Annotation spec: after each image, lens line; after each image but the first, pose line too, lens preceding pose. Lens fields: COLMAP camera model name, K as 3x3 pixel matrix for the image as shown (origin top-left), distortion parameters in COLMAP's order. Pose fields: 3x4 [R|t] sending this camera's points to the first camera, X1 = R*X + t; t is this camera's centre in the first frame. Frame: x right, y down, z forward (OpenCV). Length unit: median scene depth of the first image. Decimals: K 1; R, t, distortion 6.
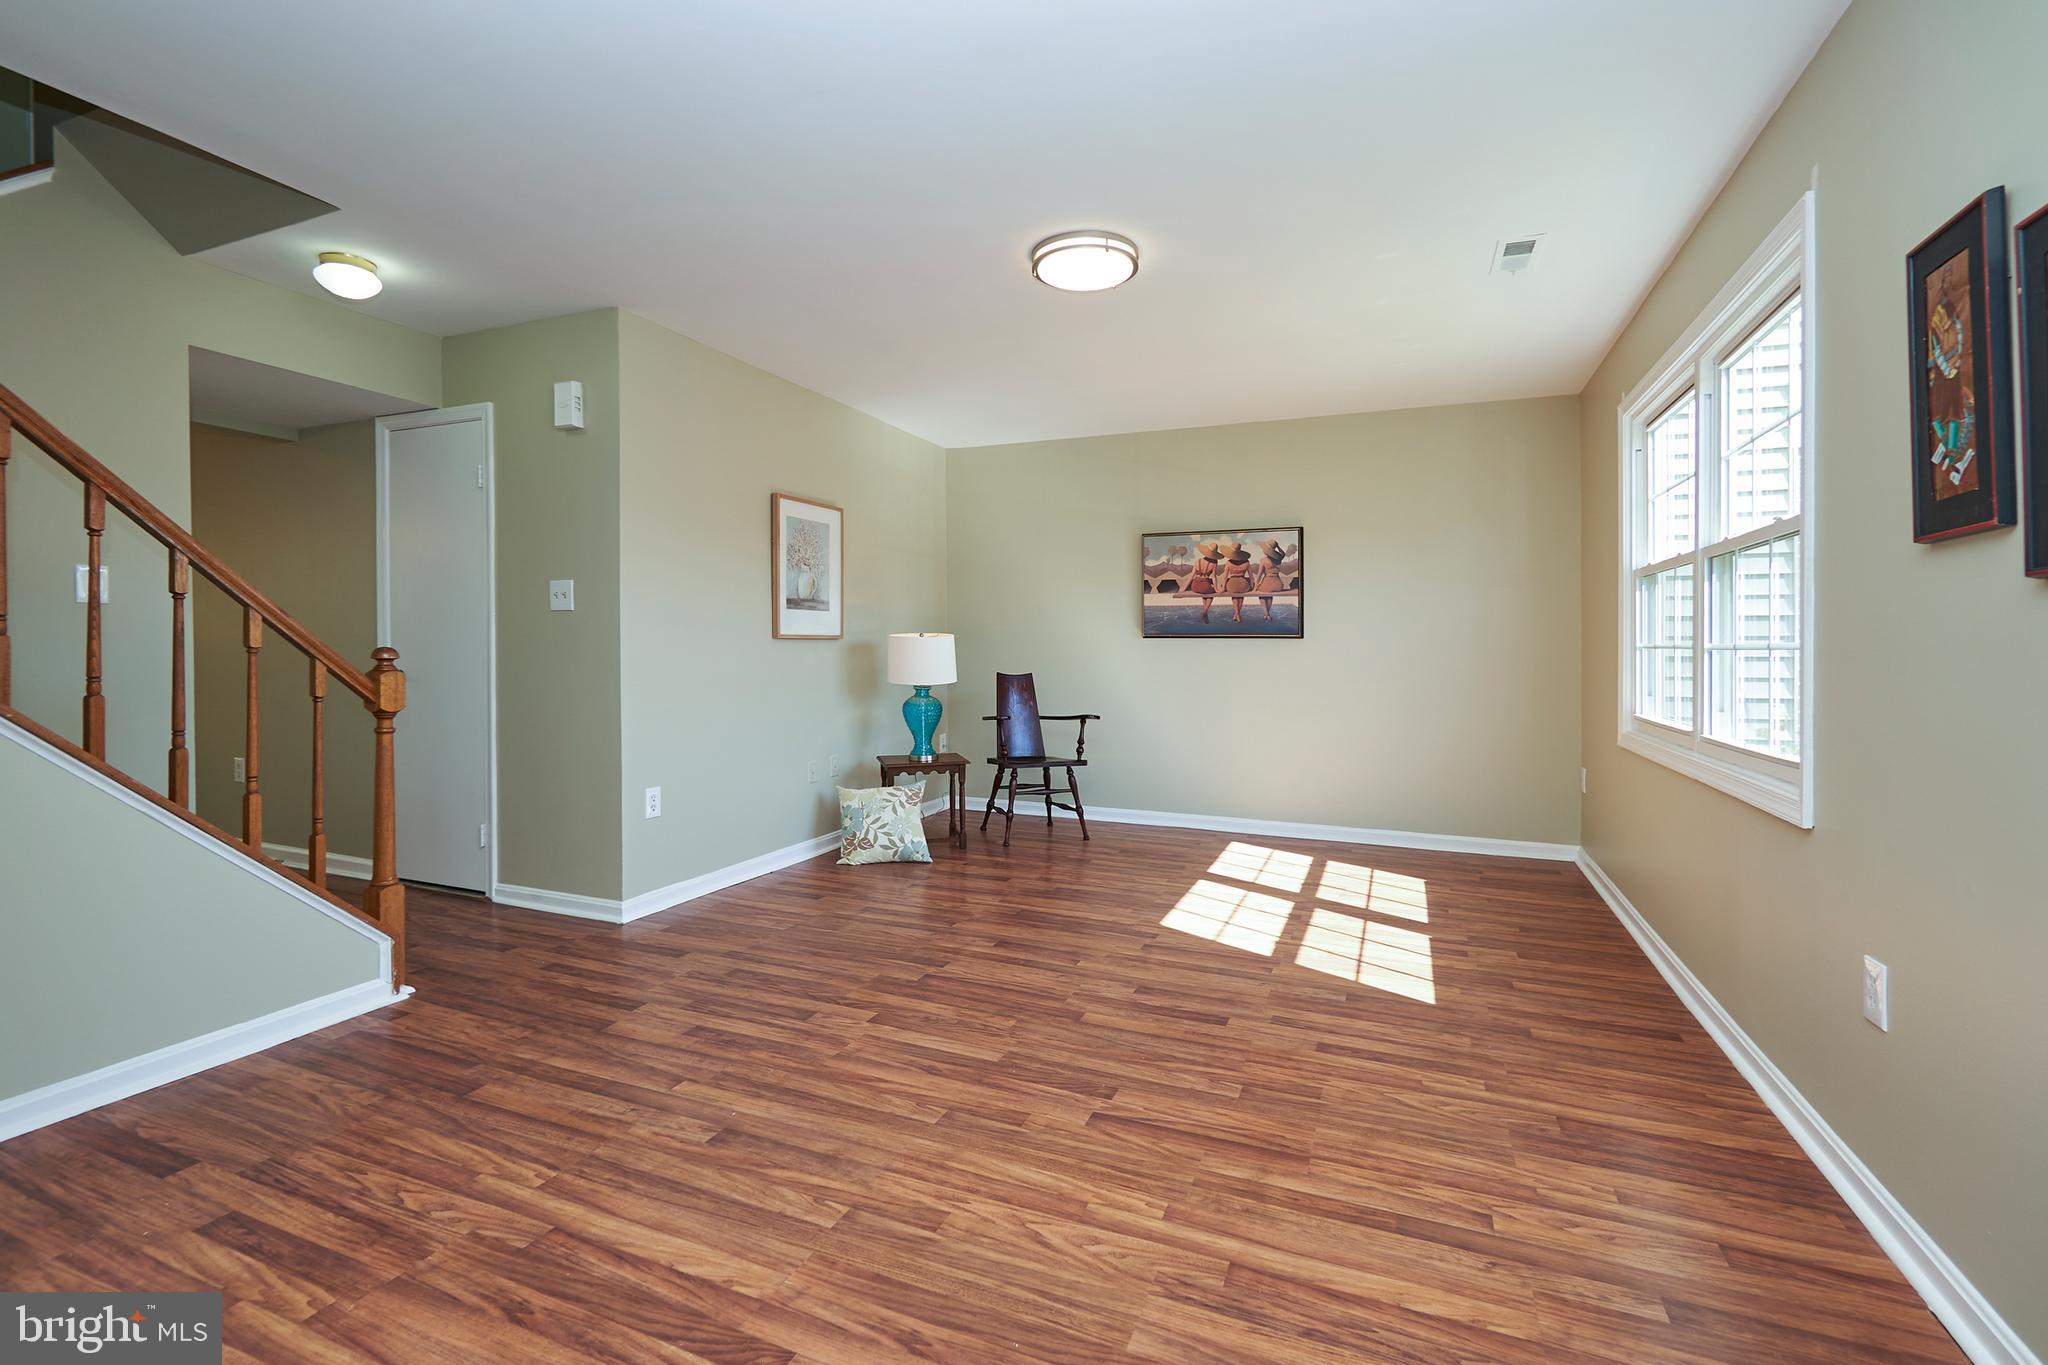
lens RADIAL K [[941.3, 0, 982.4], [0, 941.3, 646.6], [0, 0, 1]] dist [0.000589, -0.000546]
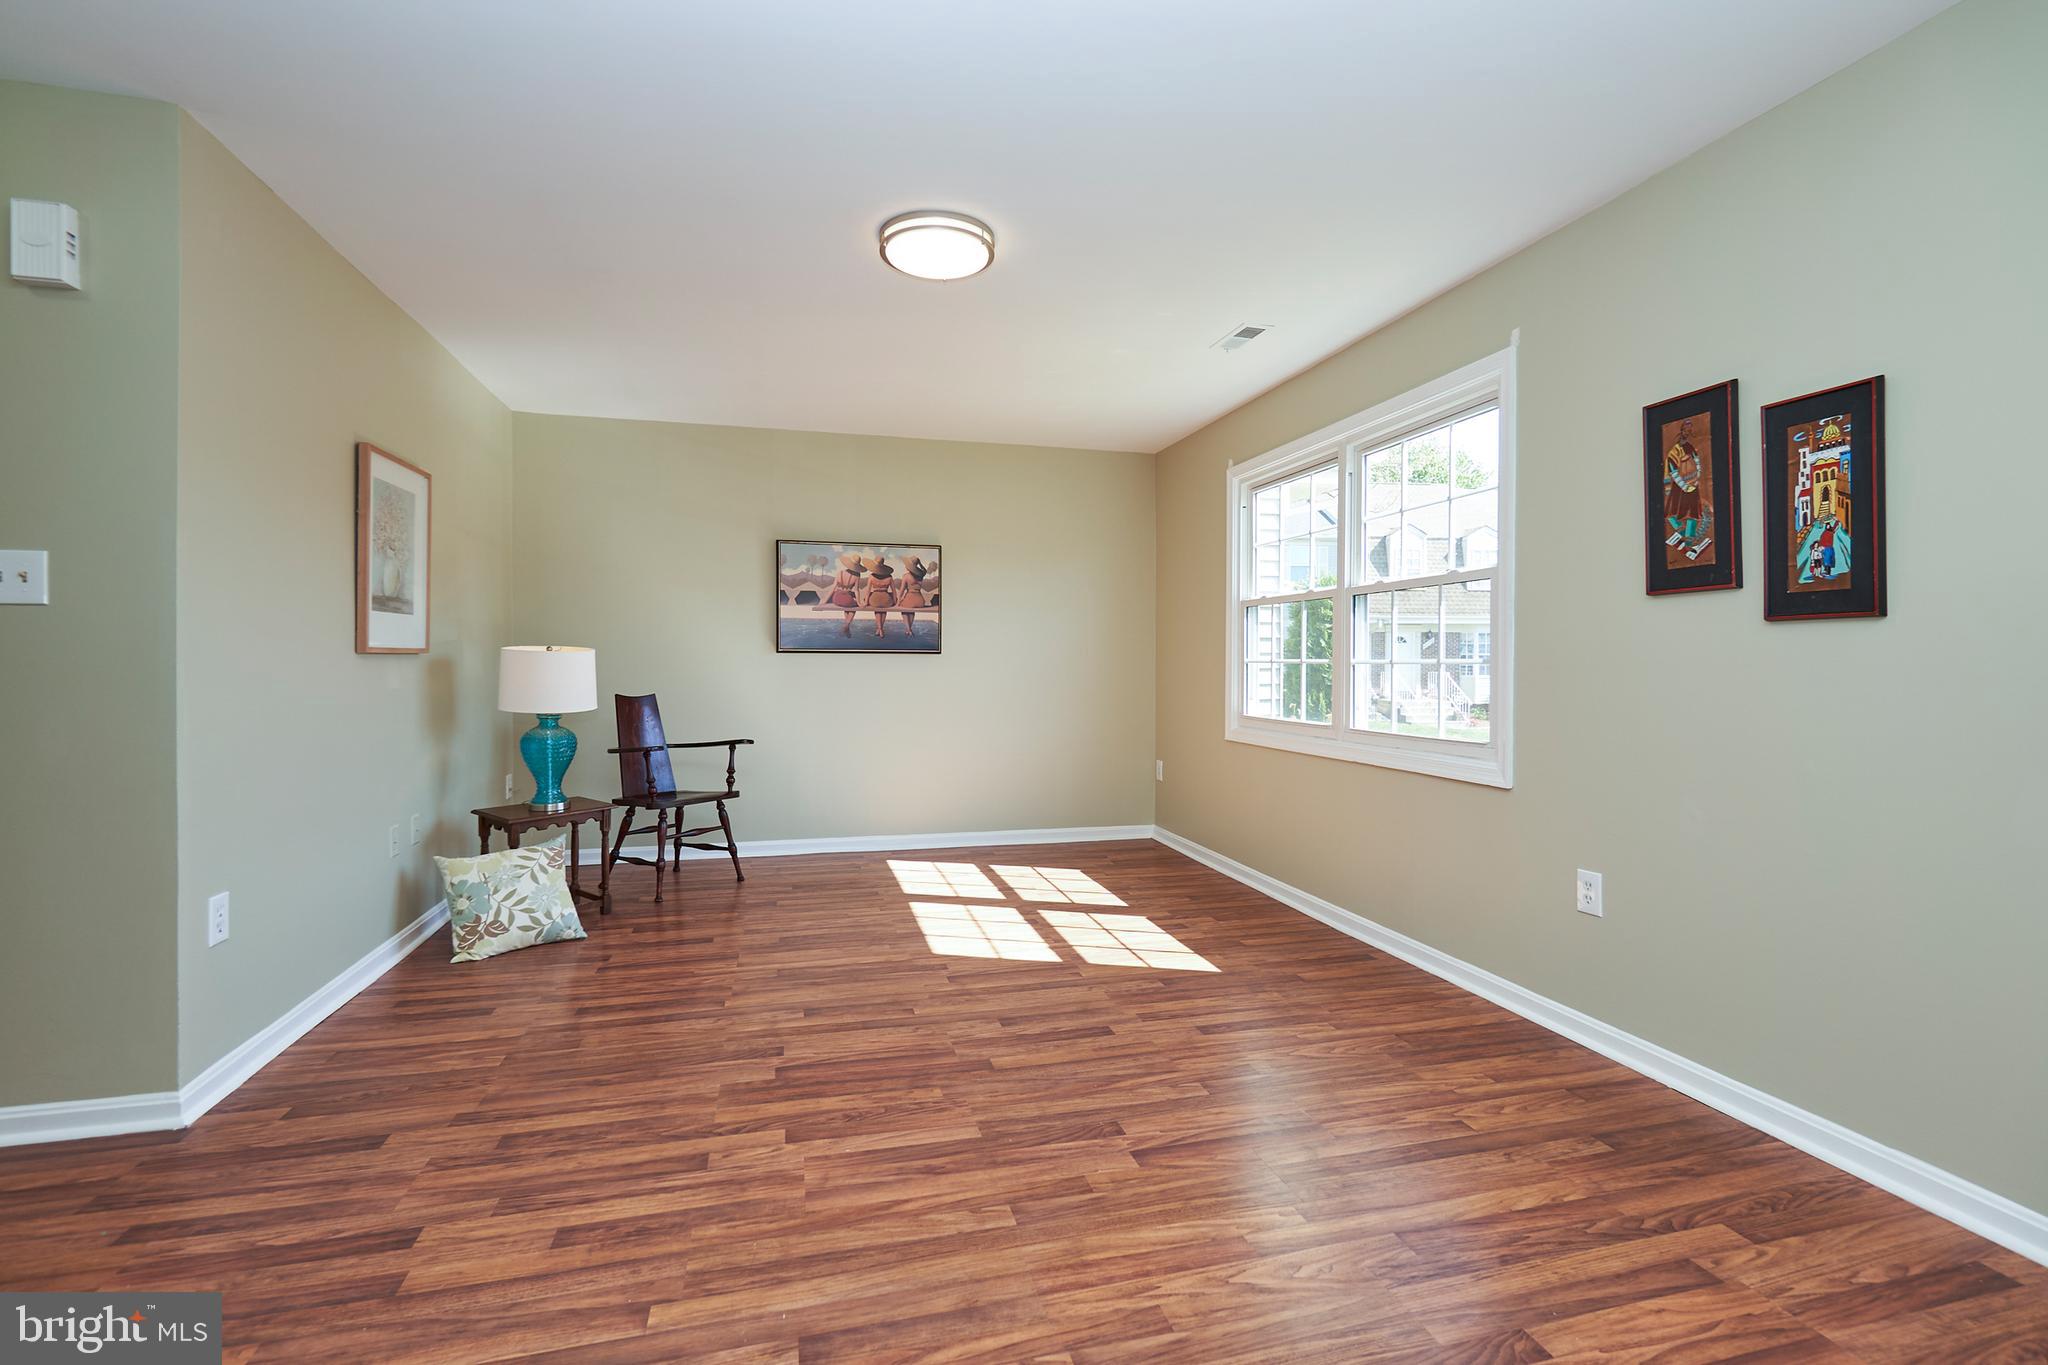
lens RADIAL K [[952.3, 0, 1022.3], [0, 952.3, 654.9], [0, 0, 1]] dist [-0.003004, -0.001150]
pose [[0.777935, 0.000316, 0.628345, -0.409616], [0.003323, 0.999984, -0.004617, -0.003994], [-0.628336, 0.005680, 0.777921, 0.224526]]
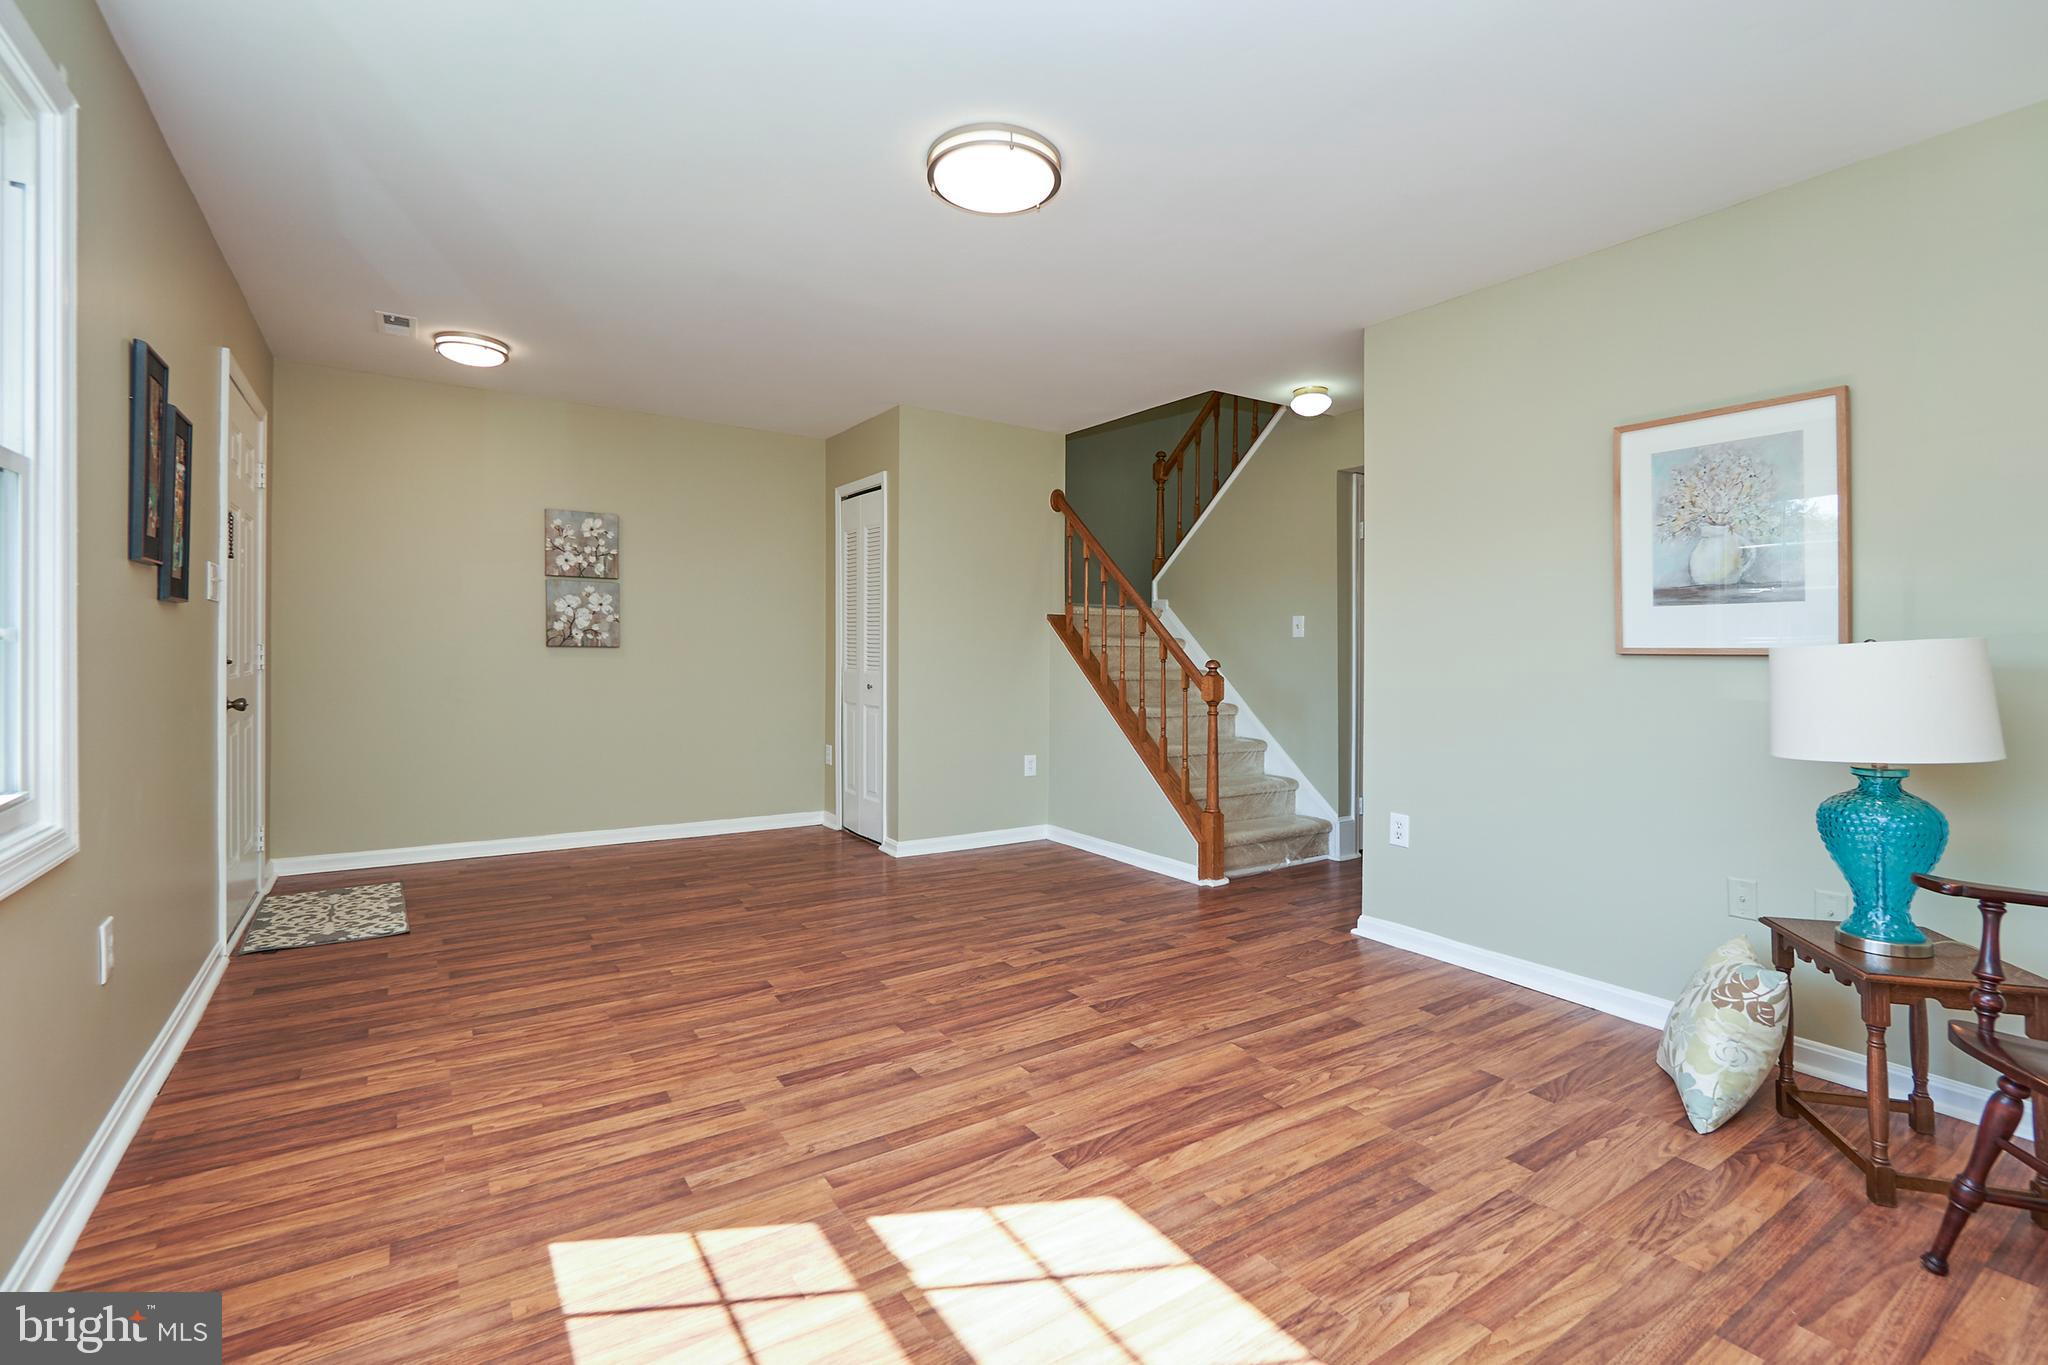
lens RADIAL K [[906.6, 0, 1034.5], [0, 906.6, 658.8], [0, 0, 1]] dist [-0.001965, -0.001230]
pose [[-0.522803, -0.009737, -0.852398, 0.749171], [-0.021191, 0.999774, 0.001577, 0.004337], [0.852190, 0.018887, -0.522891, 1.432441]]
